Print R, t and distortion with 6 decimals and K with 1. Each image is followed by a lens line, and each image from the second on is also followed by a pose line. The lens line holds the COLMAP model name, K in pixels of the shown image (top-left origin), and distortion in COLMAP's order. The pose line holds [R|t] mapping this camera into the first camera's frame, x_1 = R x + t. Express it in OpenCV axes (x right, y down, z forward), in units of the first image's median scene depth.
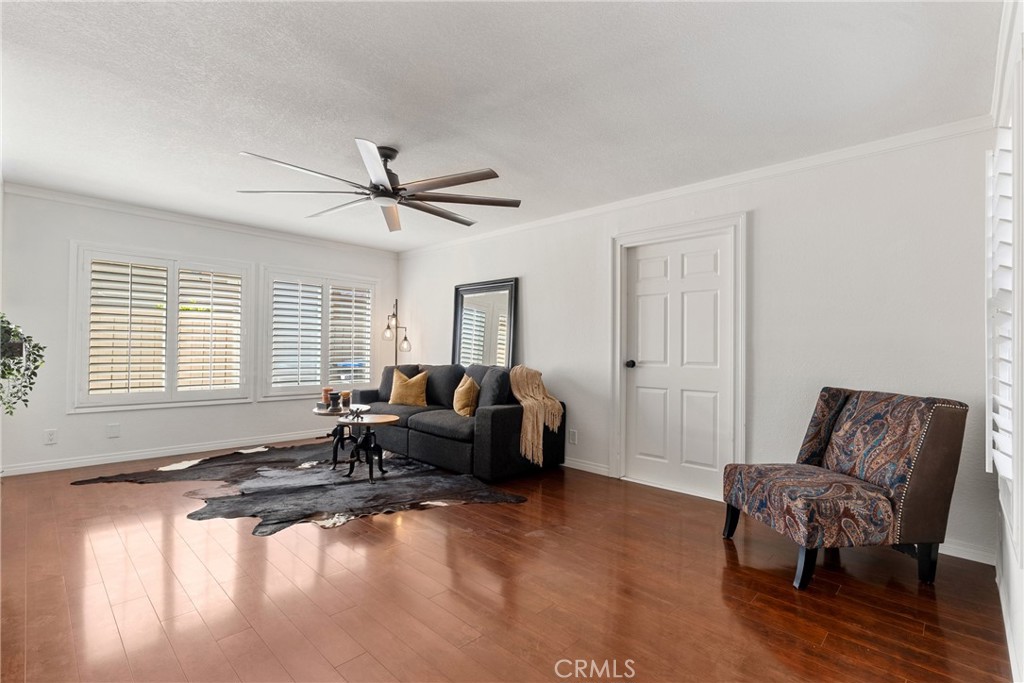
lens RADIAL K [[469.2, 0, 515.3], [0, 469.2, 341.9], [0, 0, 1]] dist [-0.008047, 0.000968]
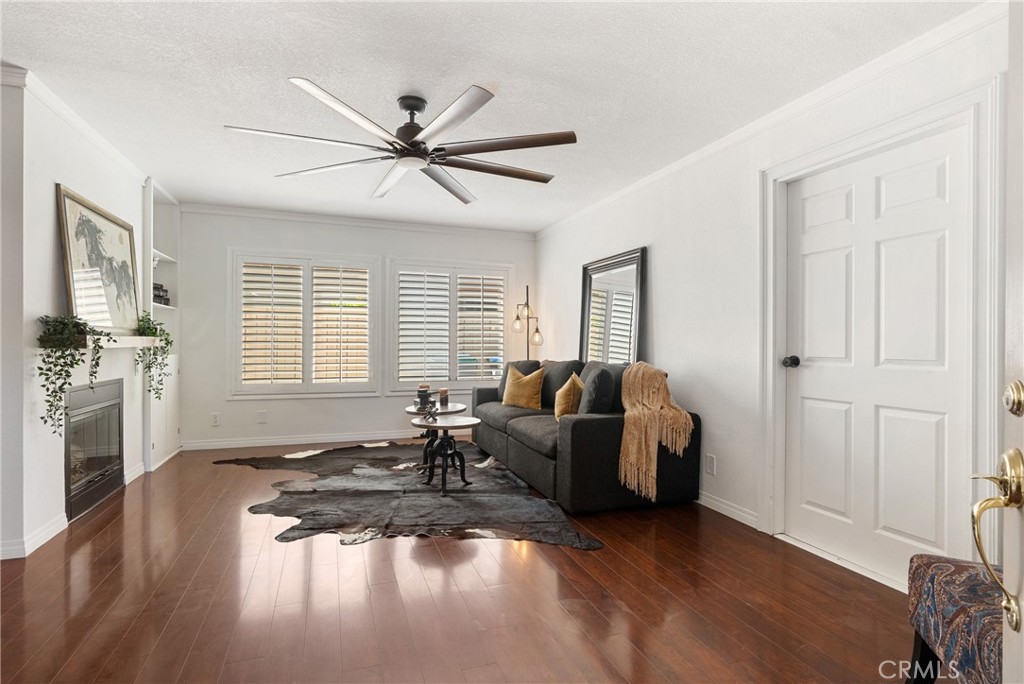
lens RADIAL K [[504.2, 0, 509.8], [0, 504.2, 342.3], [0, 0, 1]] dist [-0.002035, 0.000056]
pose [[0.894945, -0.006341, -0.446131, 0.207910], [0.011456, 0.999896, 0.008768, 0.009957], [0.446029, -0.012958, 0.894924, 0.206303]]
